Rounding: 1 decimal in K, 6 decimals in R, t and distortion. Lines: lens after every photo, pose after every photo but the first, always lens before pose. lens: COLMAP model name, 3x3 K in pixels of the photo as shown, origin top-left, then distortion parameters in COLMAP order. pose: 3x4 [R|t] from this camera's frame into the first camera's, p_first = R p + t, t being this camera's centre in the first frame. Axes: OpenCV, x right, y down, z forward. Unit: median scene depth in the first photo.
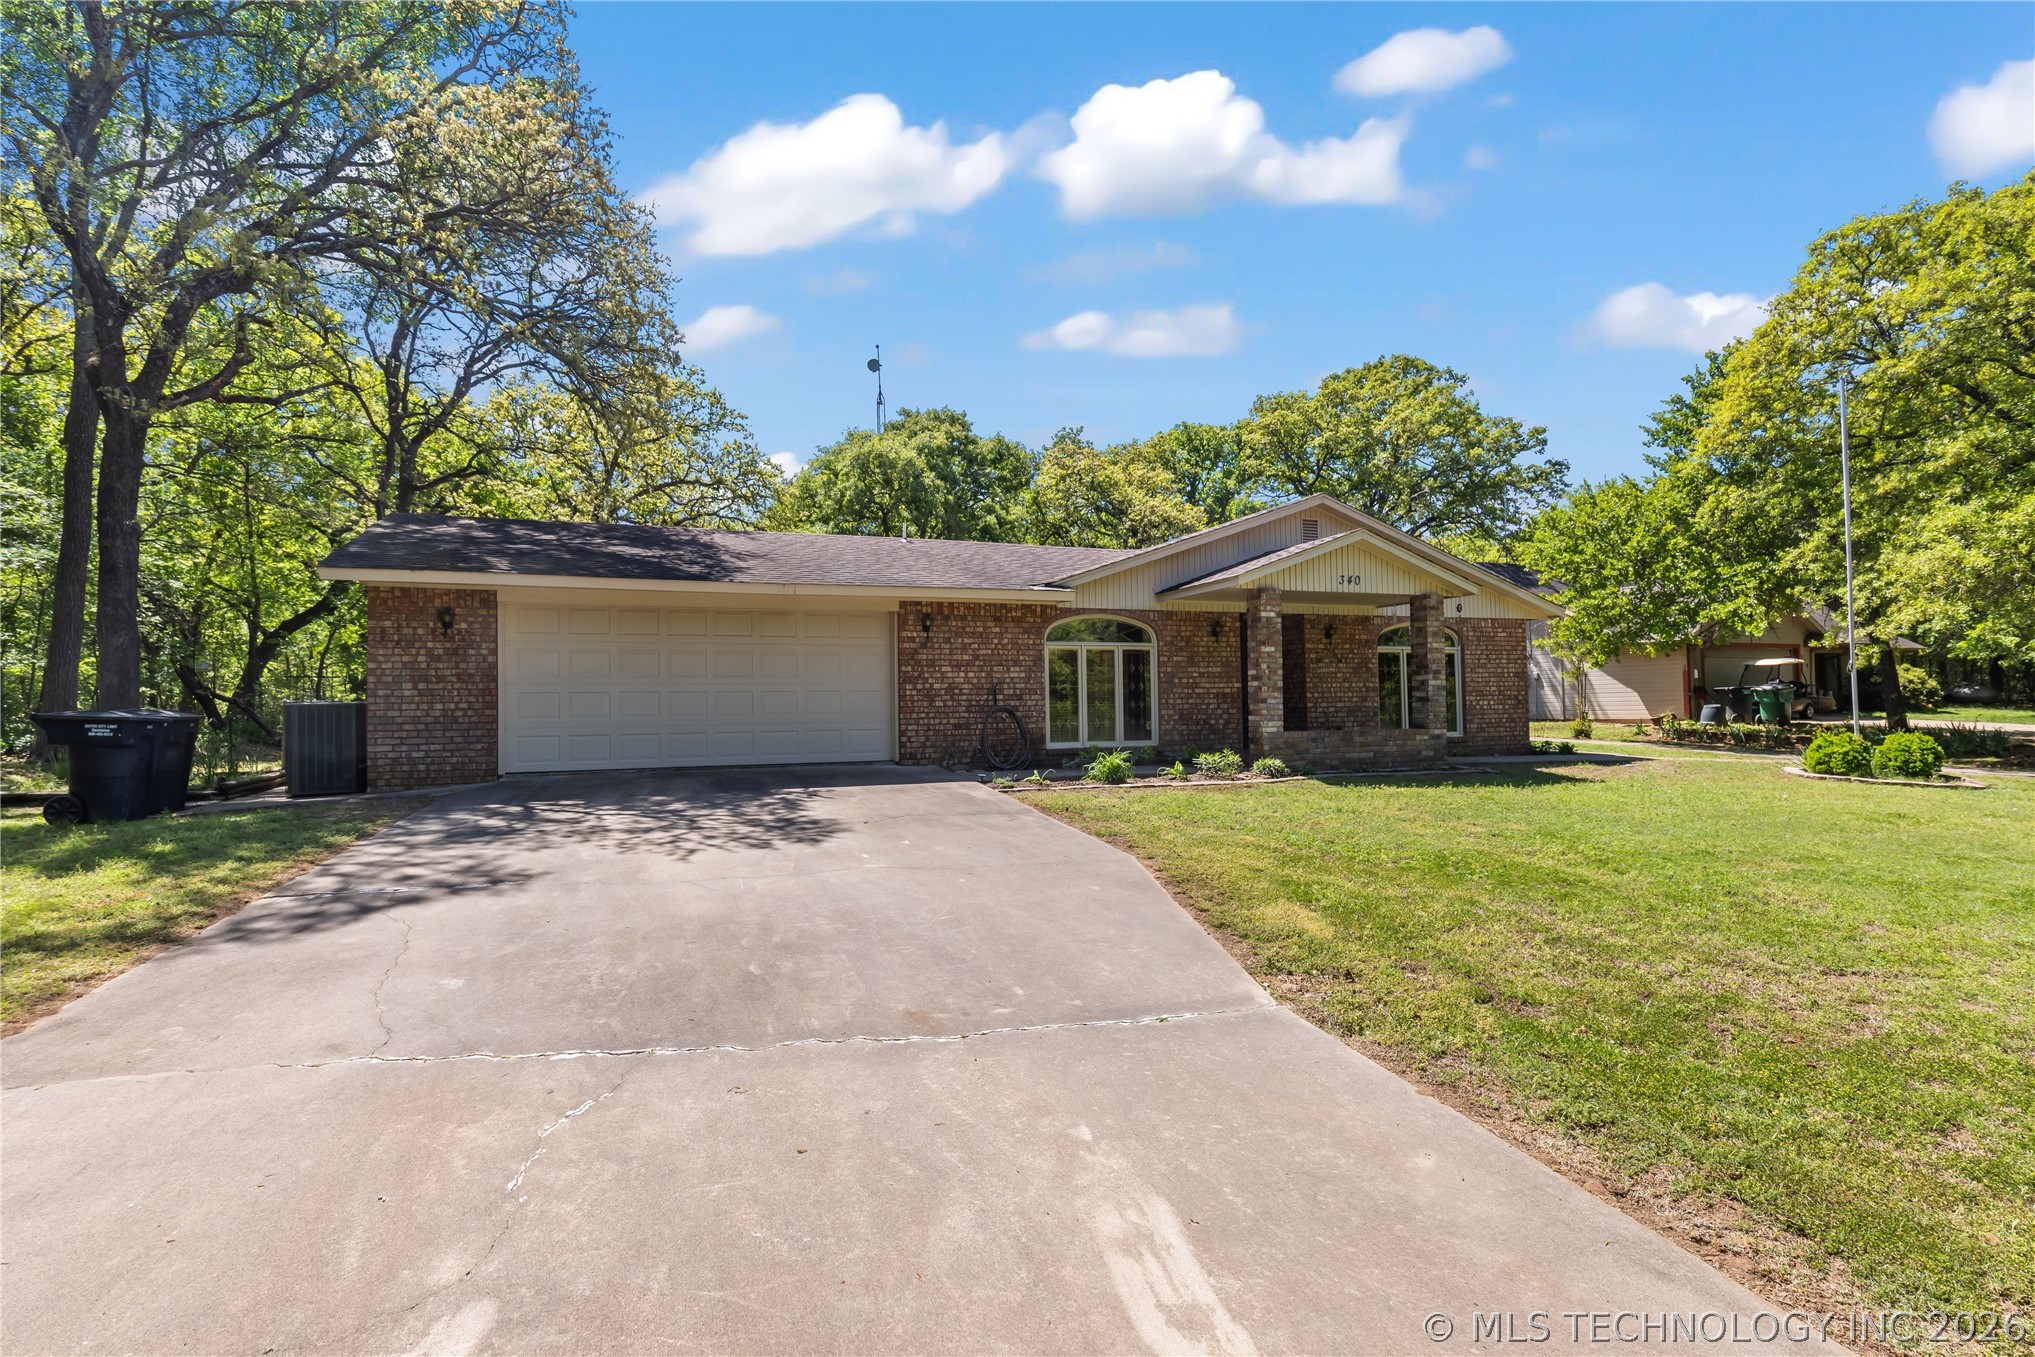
lens RADIAL K [[972.3, 0, 1067.6], [0, 972.3, 673.5], [0, 0, 1]] dist [0.018464, 0.000054]
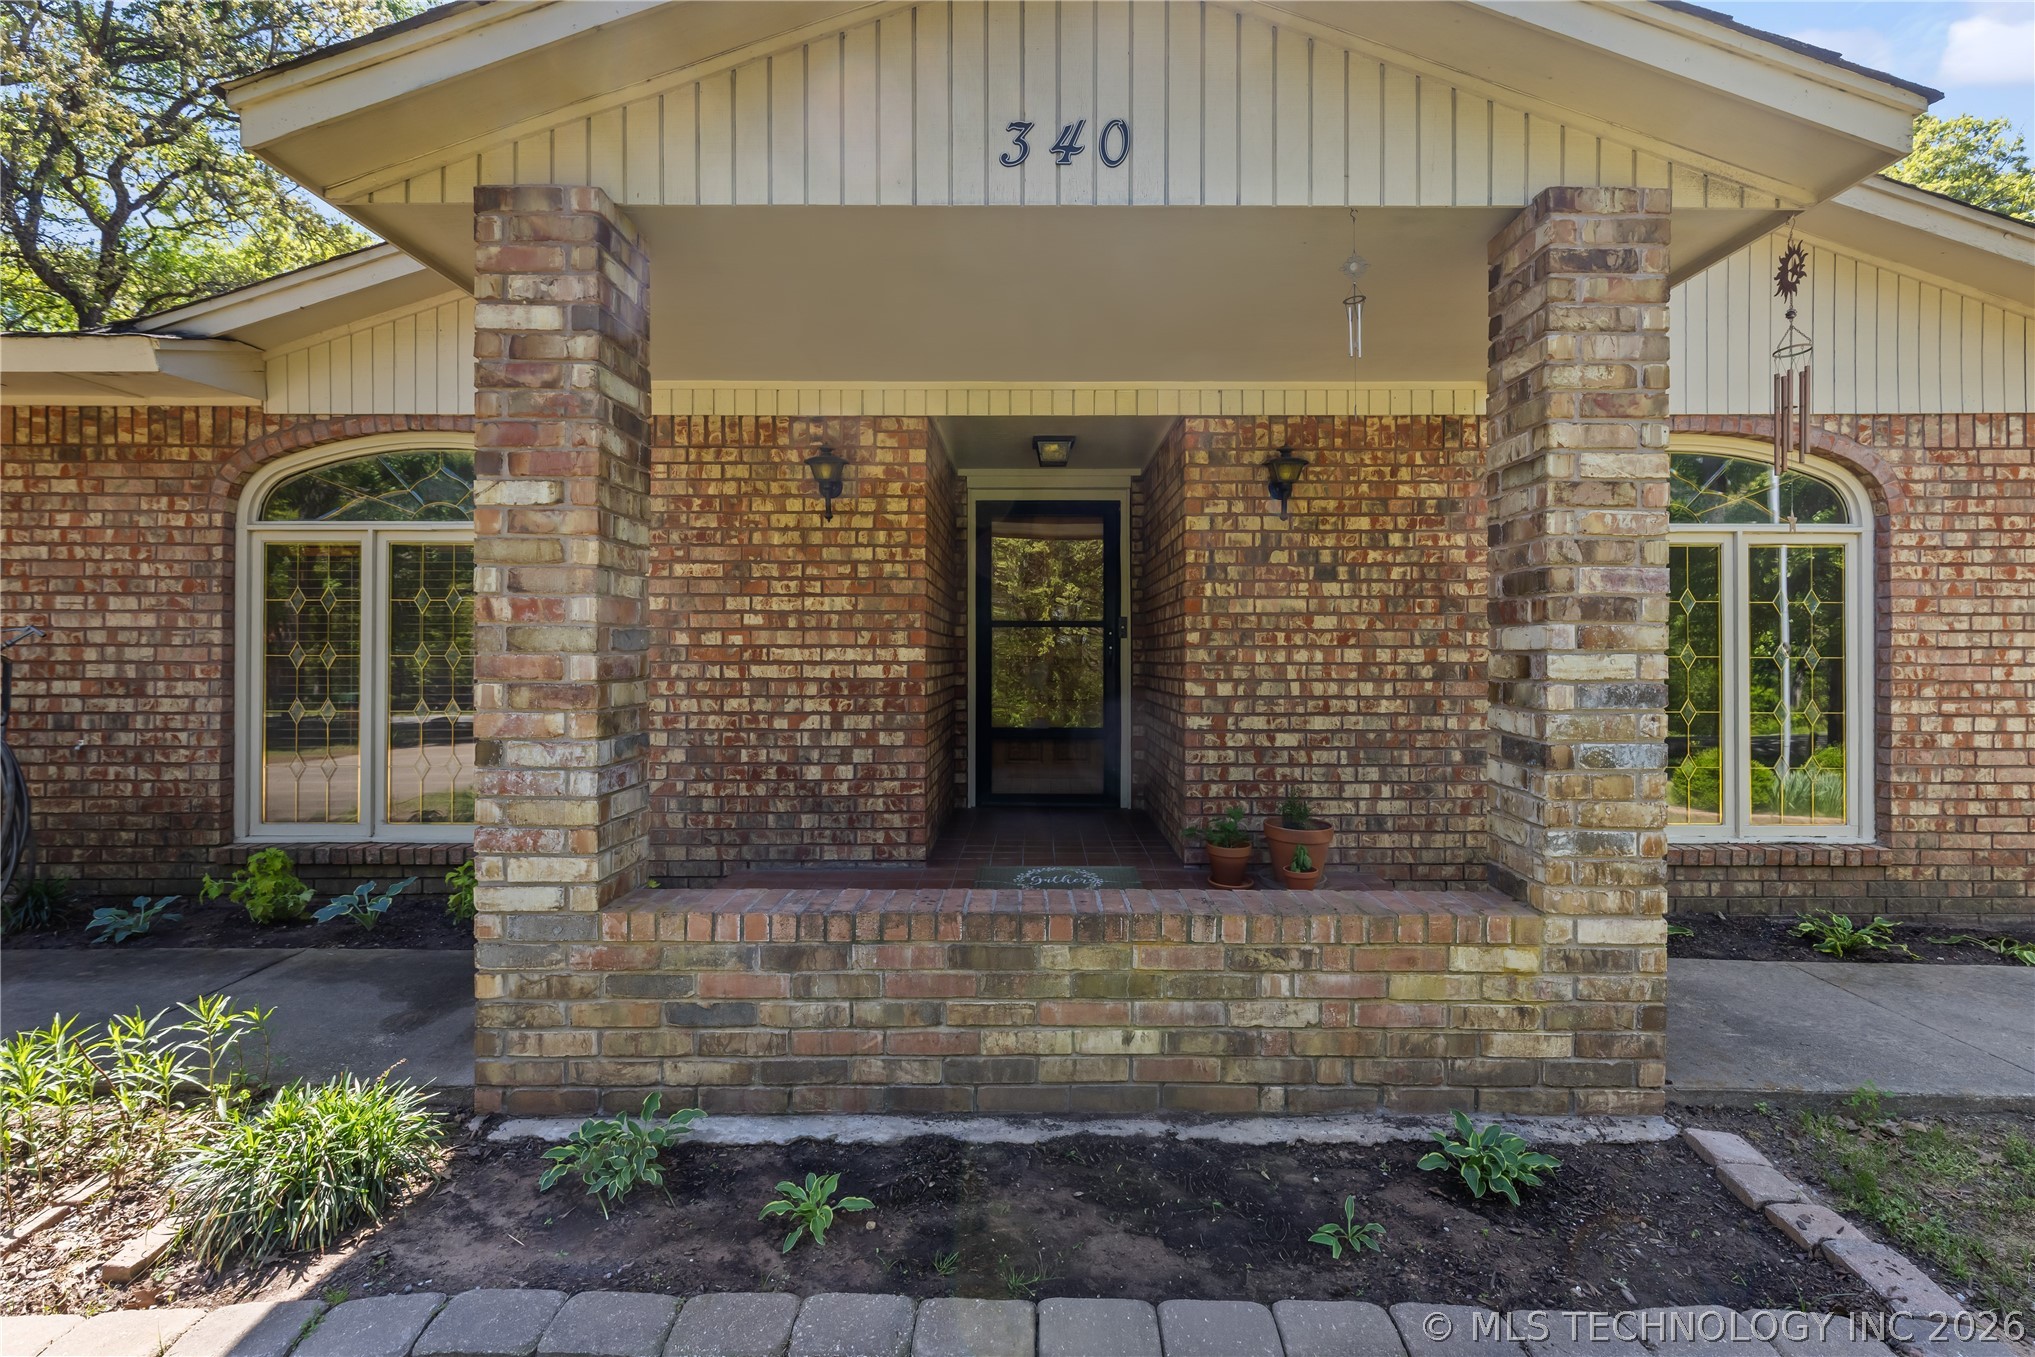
lens RADIAL K [[963.7, 0, 1024.8], [0, 963.7, 641.8], [0, 0, 1]] dist [0.001781, 0.000301]
pose [[0.920192, 0.010754, -0.391321, 0.331720], [-0.000579, 0.999659, 0.026111, 0.000009], [0.391468, -0.023800, 0.919884, 0.749510]]
